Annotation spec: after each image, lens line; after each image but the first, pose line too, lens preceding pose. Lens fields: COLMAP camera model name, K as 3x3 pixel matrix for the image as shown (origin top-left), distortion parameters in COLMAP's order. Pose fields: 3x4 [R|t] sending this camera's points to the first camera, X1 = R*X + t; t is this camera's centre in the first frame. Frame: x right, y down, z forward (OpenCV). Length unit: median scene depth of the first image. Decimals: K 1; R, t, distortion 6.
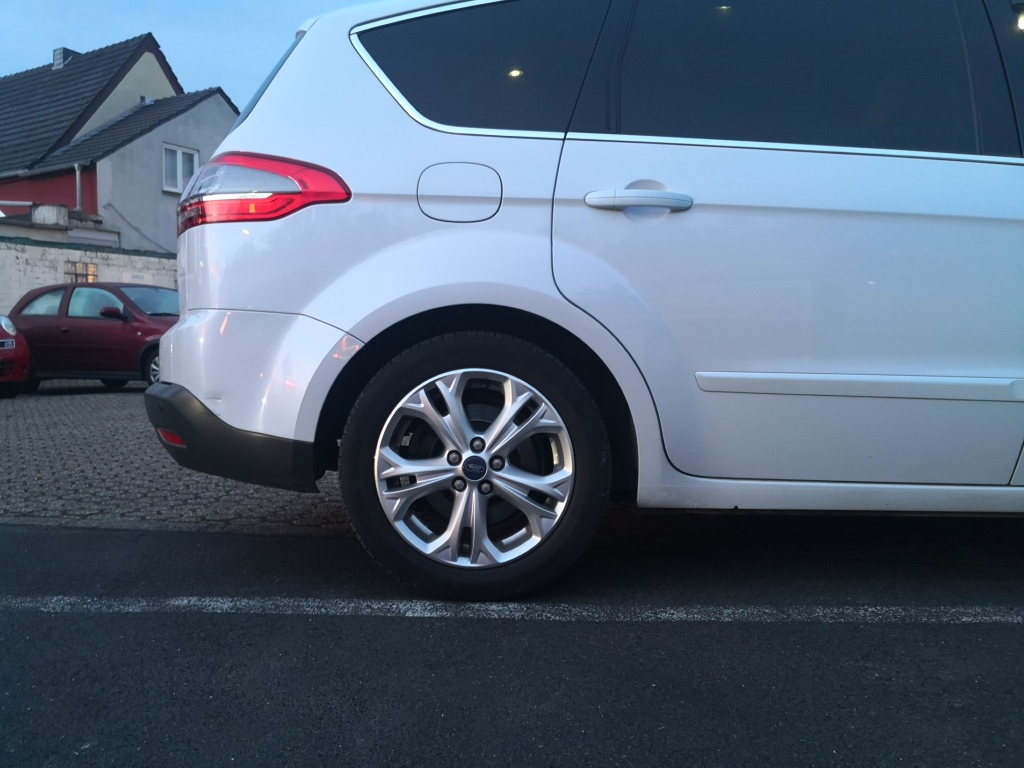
lens RADIAL K [[812.3, 0, 512.0], [0, 812.3, 384.0], [0, 0, 1]] dist [0.005438, 0.005853]
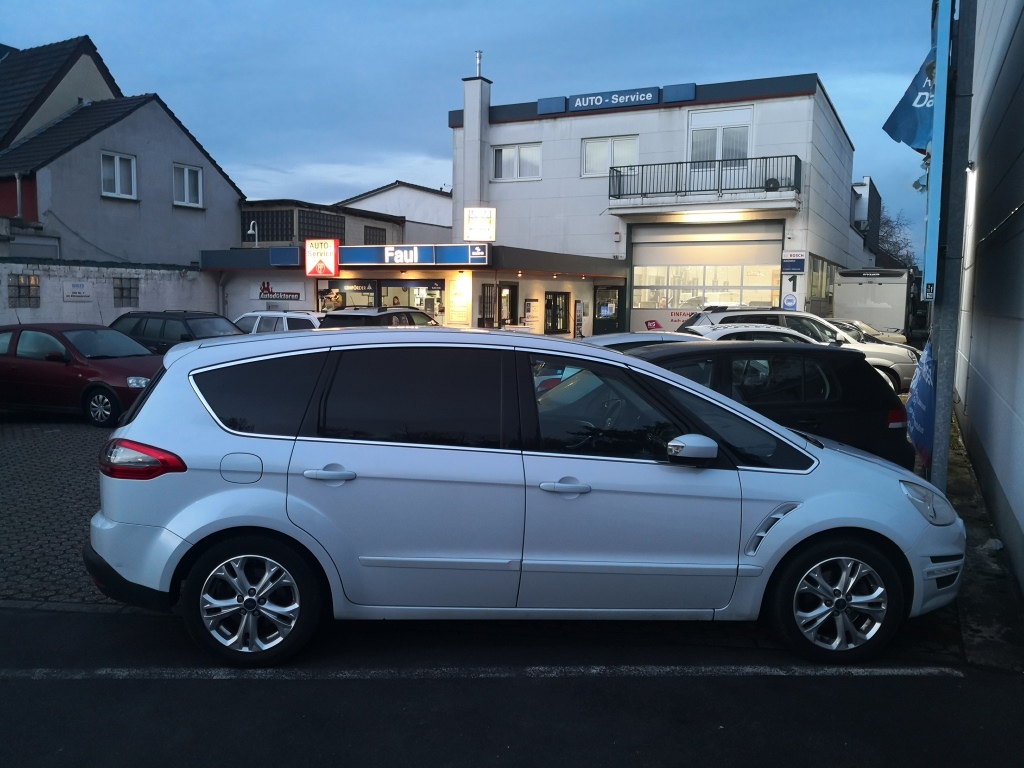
lens RADIAL K [[802.6, 0, 512.0], [0, 802.6, 384.0], [0, 0, 1]] dist [0.001215, -0.003616]
pose [[0.998051, 0.002956, 0.062340, 0.458983], [-0.005582, 0.999102, 0.041989, -0.509599], [-0.062160, -0.042255, 0.997171, -0.971031]]
